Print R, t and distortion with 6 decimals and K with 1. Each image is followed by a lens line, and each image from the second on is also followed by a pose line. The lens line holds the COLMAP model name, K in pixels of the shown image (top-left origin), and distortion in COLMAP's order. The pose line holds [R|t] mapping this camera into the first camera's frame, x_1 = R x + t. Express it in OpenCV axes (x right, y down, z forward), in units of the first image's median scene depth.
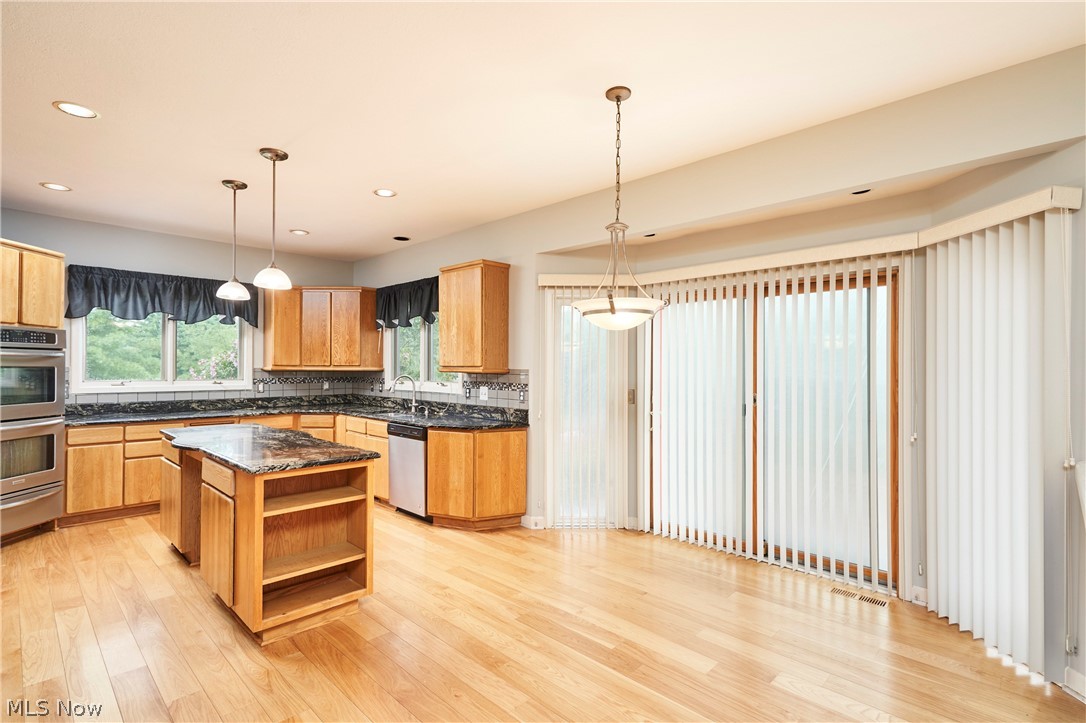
lens RADIAL K [[511.1, 0, 542.9], [0, 511.1, 364.6], [0, 0, 1]] dist [-0.000183, 0.000308]
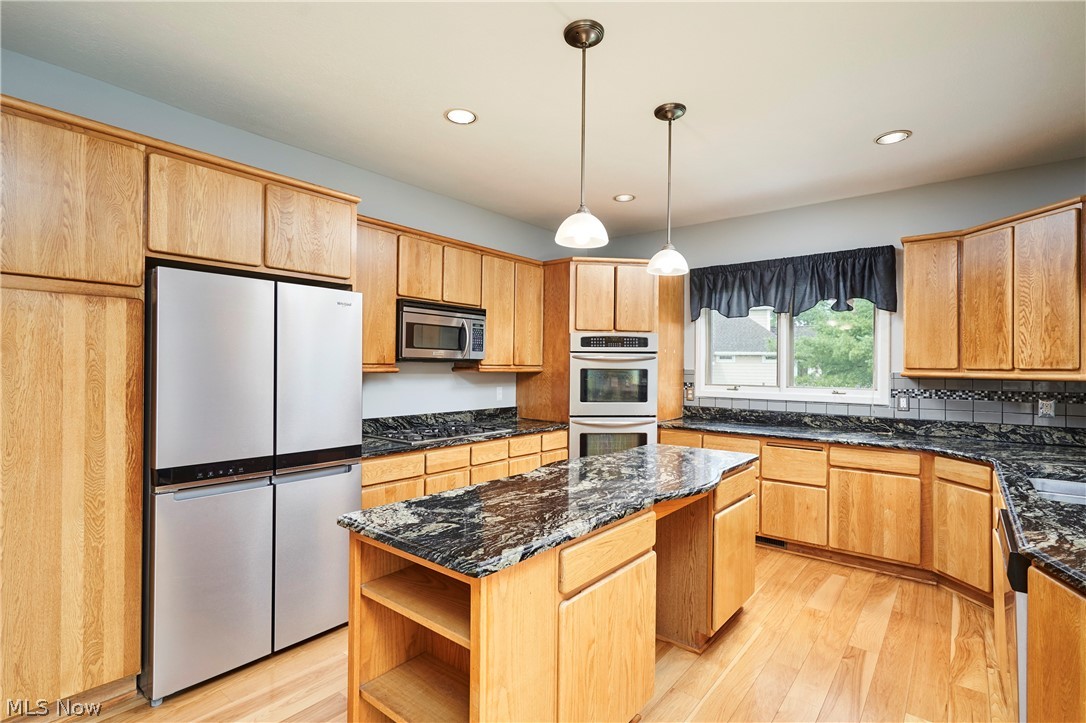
lens RADIAL K [[511.1, 0, 554.2], [0, 511.1, 363.7], [0, 0, 1]] dist [-0.000183, 0.000308]
pose [[0.103386, -0.008382, -0.994606, 0.051876], [-0.002703, 0.999958, -0.008708, 0.001830], [0.994638, 0.003589, 0.103359, 0.534670]]
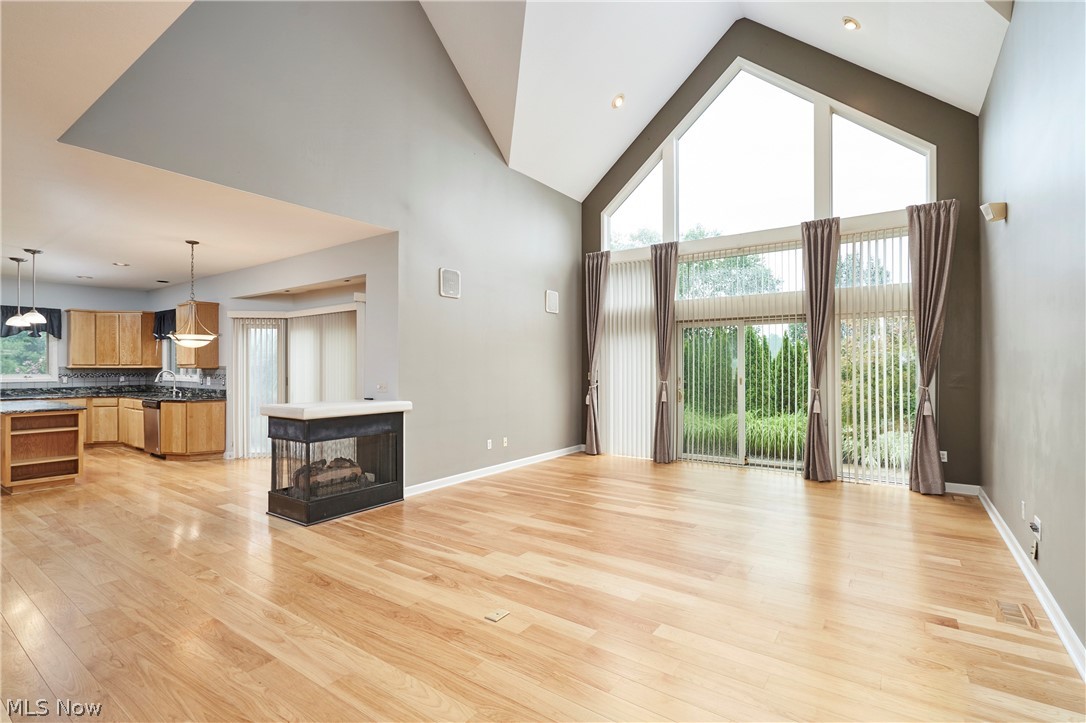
lens RADIAL K [[511.1, 0, 546.8], [0, 511.1, 364.8], [0, 0, 1]] dist [-0.000183, 0.000308]
pose [[0.989049, -0.006584, 0.147440, 0.631169], [0.005869, 0.999969, 0.005285, 0.001781], [-0.147470, -0.004362, 0.989057, -0.681485]]
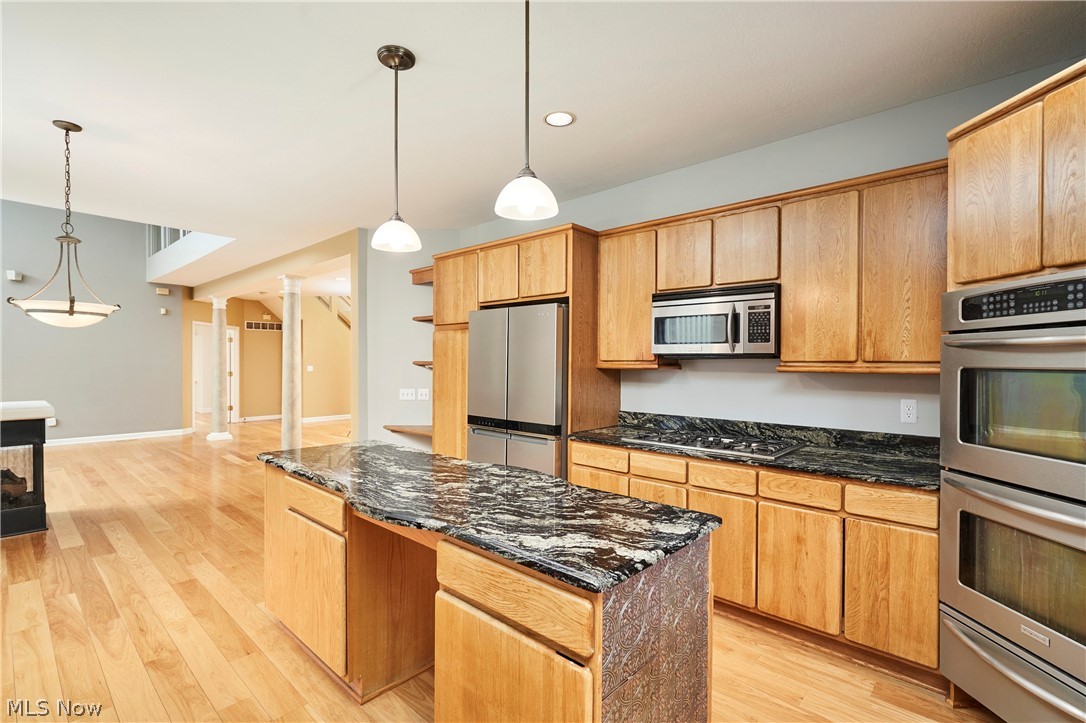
lens RADIAL K [[511.1, 0, 542.7], [0, 511.1, 363.3], [0, 0, 1]] dist [-0.000183, 0.000308]
pose [[-0.999672, -0.006964, -0.024629, -0.422314], [-0.006964, 0.999976, -0.000109, 0.001191], [0.024629, 0.000063, -0.999697, 1.006875]]
